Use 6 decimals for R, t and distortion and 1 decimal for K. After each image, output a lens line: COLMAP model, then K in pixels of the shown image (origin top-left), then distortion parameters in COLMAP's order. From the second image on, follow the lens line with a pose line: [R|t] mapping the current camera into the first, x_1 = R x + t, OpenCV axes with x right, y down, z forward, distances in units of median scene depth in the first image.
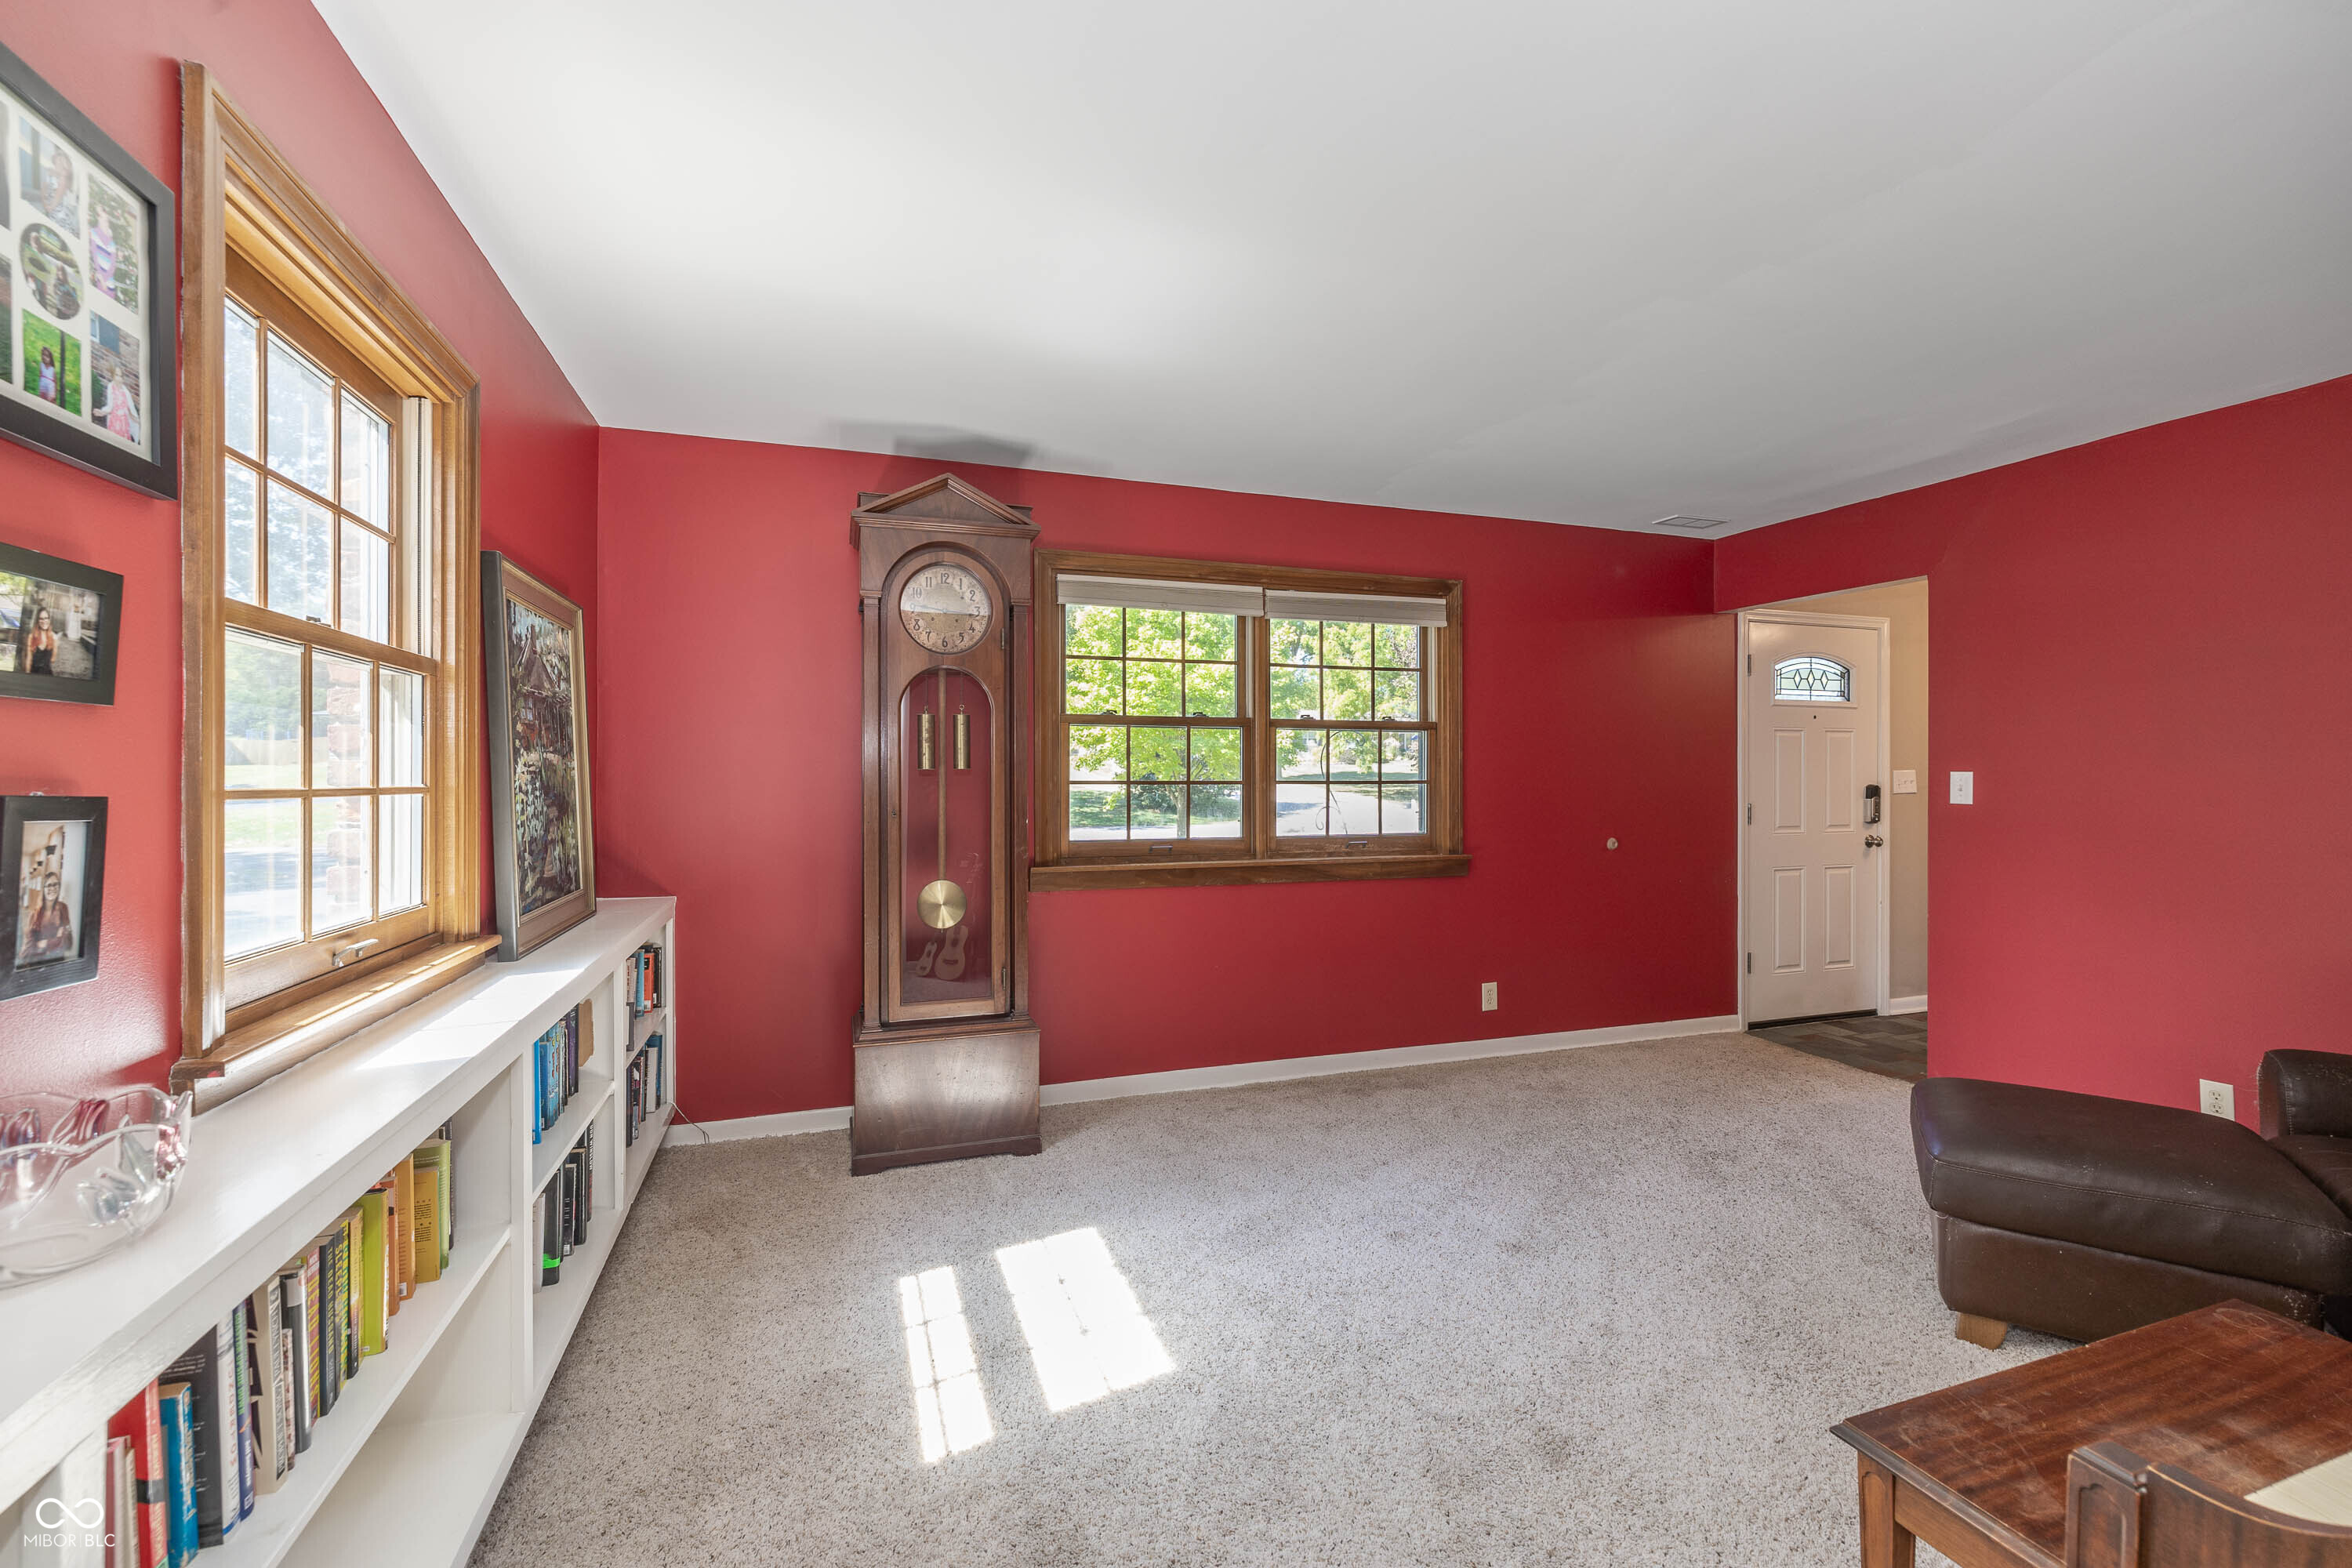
lens RADIAL K [[996.4, 0, 1180.0], [0, 996.4, 775.1], [0, 0, 1]] dist [-0.000266, -0.000160]
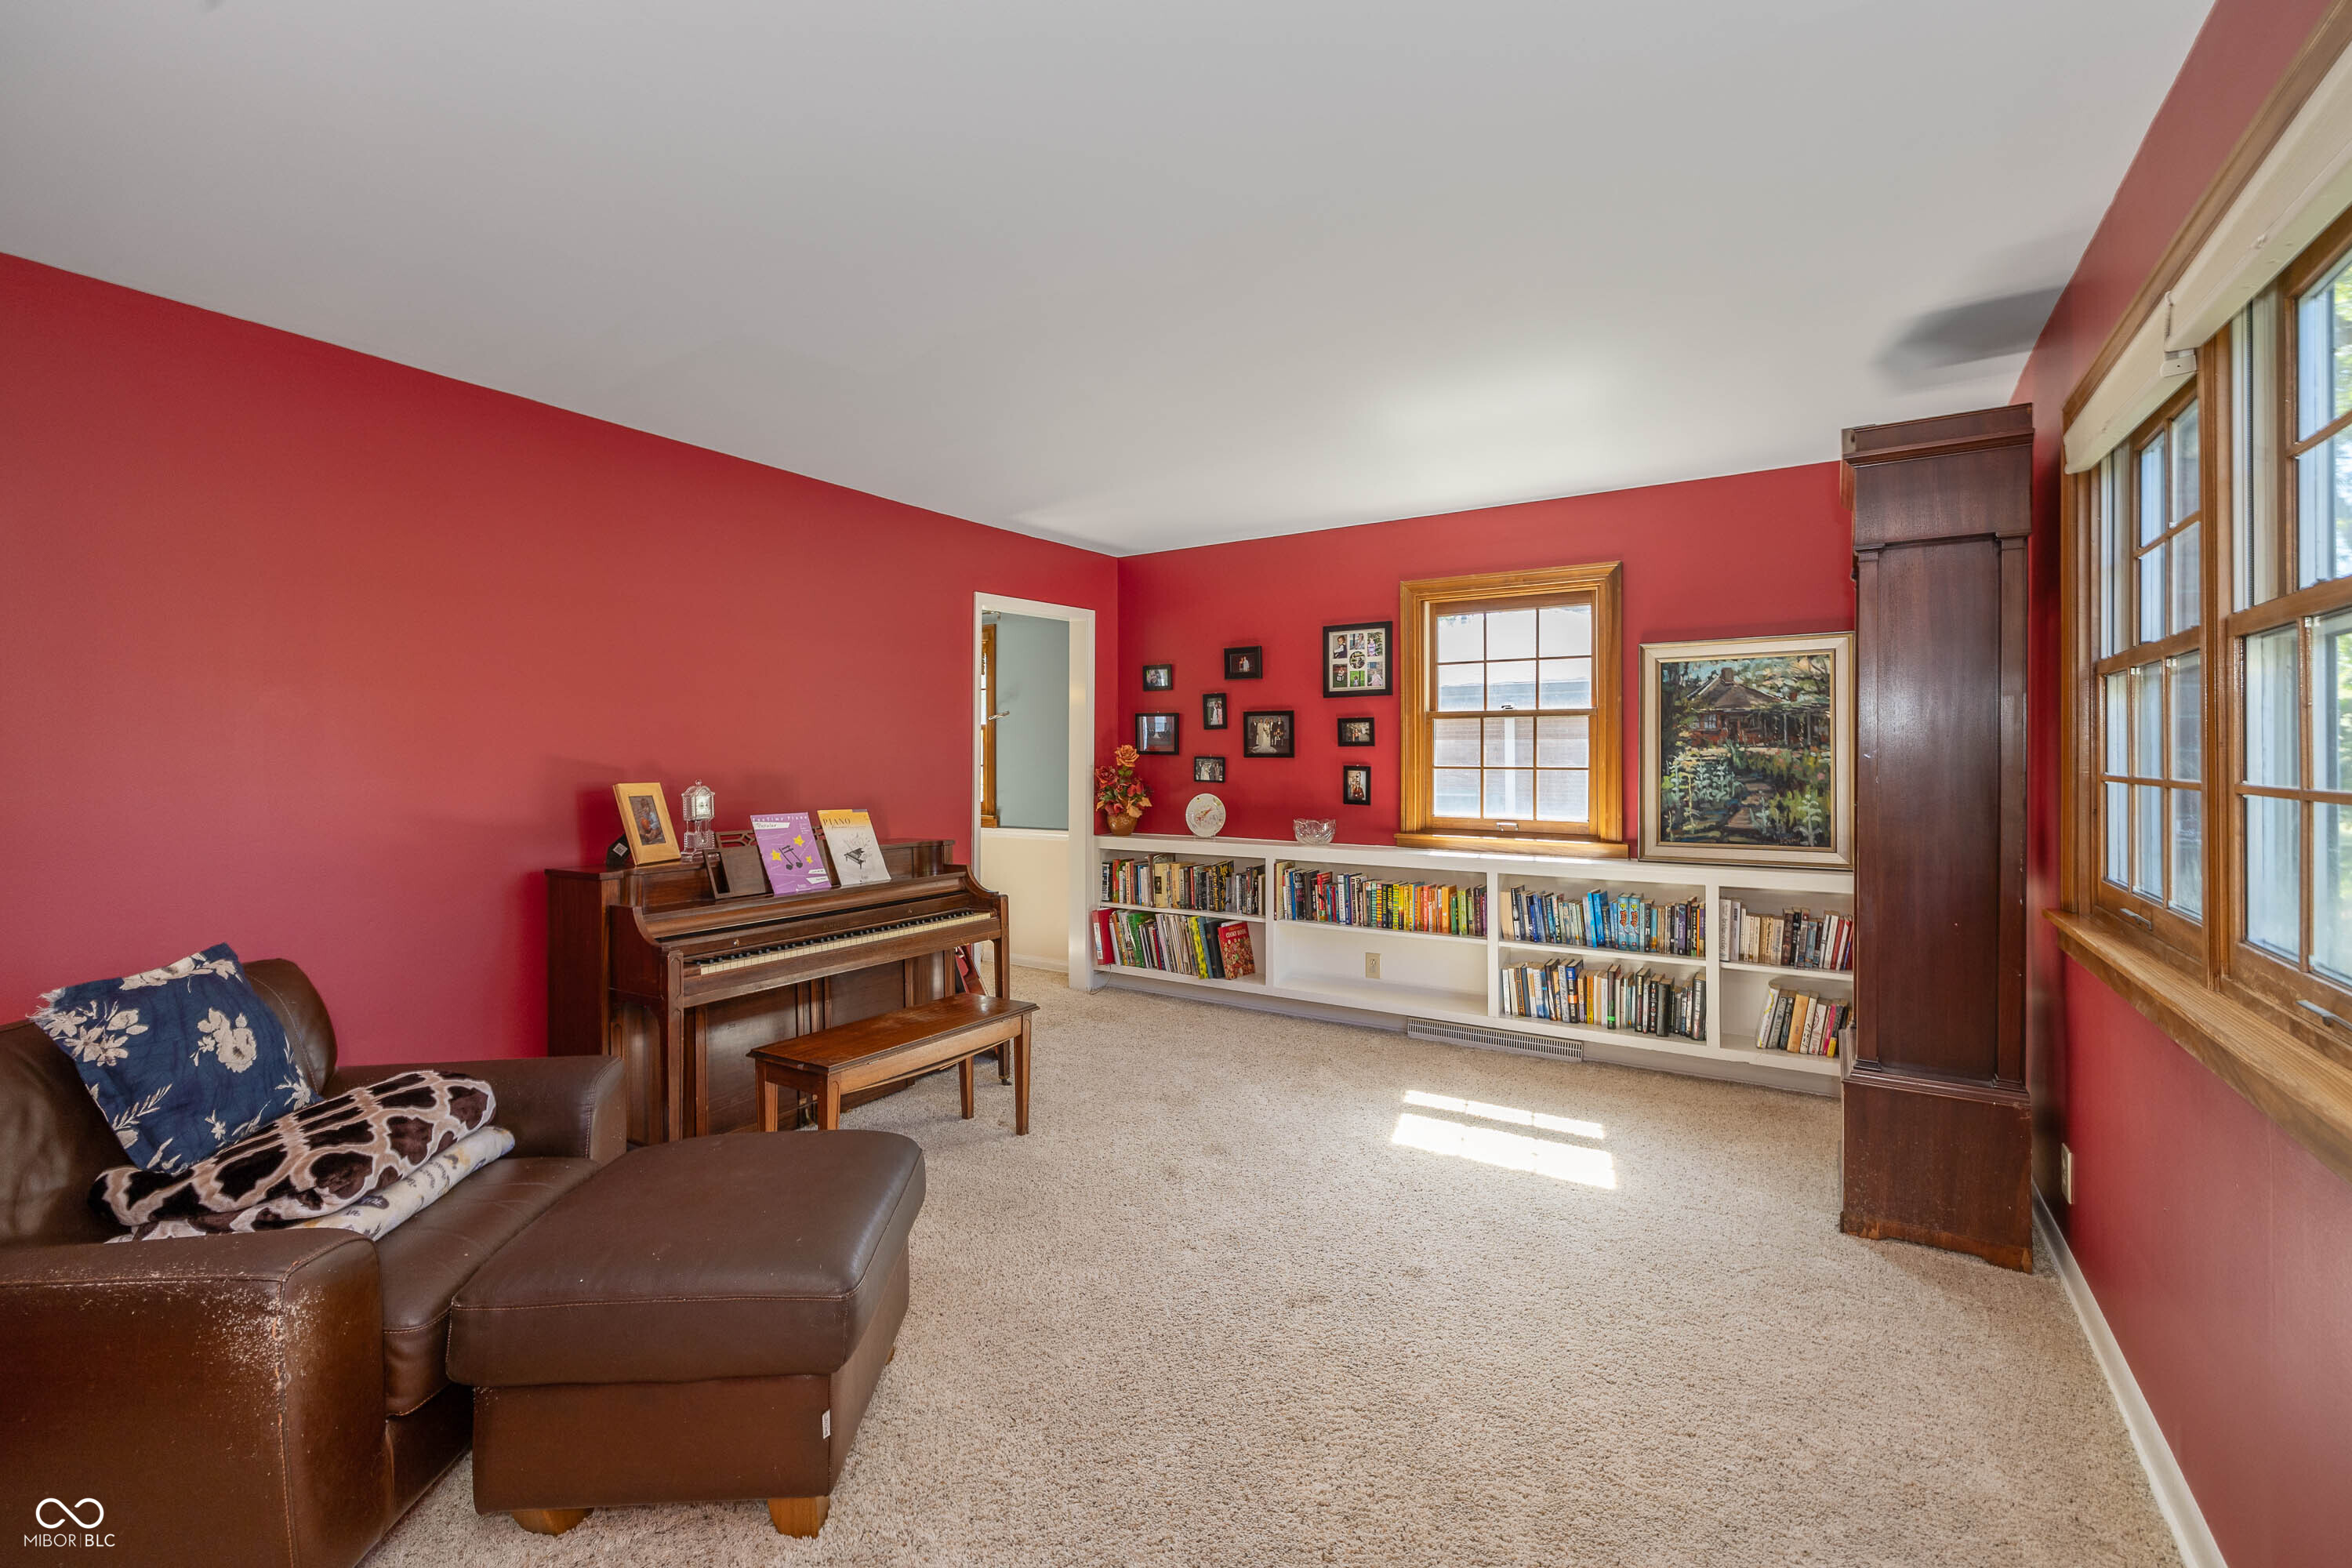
lens RADIAL K [[995.6, 0, 1187.3], [0, 995.6, 758.4], [0, 0, 1]] dist [-0.001565, -0.000150]
pose [[-0.792932, -0.003409, -0.609301, 1.185476], [-0.006637, 0.999973, 0.003042, -0.008589], [0.609274, 0.006456, -0.792933, 2.010179]]
